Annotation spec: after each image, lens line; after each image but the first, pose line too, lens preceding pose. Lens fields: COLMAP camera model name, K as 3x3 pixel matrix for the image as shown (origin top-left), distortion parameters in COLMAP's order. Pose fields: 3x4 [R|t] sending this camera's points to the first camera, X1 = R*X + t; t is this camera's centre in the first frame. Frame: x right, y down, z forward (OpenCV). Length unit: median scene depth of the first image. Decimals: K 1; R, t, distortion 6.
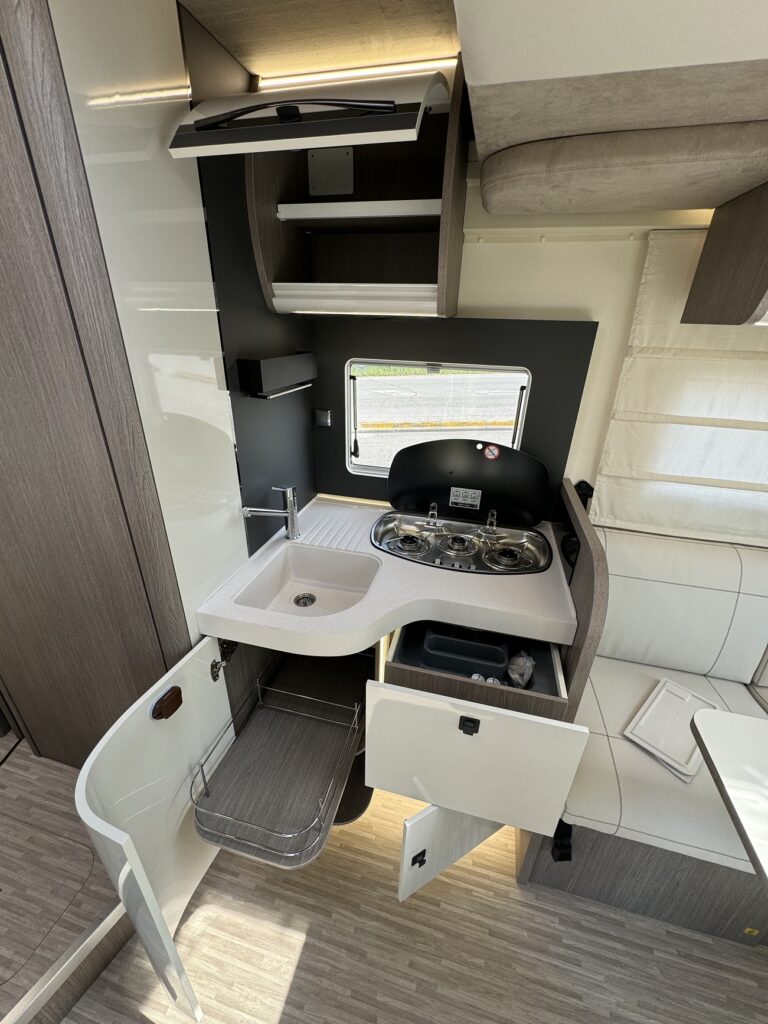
lens RADIAL K [[408.5, 0, 384.2], [0, 408.5, 512.3], [0, 0, 1]] dist [-0.002018, -0.000010]
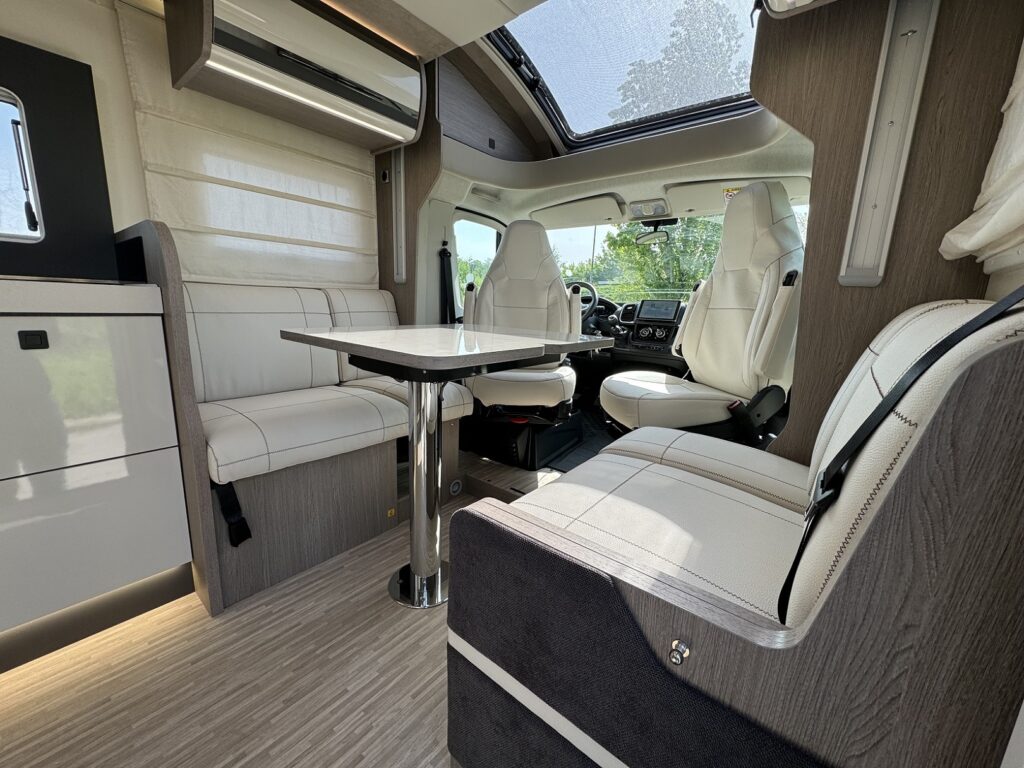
lens RADIAL K [[408.5, 0, 512.6], [0, 408.5, 382.0], [0, 0, 1]] dist [-0.002018, -0.000010]
pose [[0.419381, -0.186089, 0.888533, -0.125062], [0.359592, 0.932758, 0.025627, 0.730424], [-0.833555, 0.308762, 0.458097, -0.173519]]
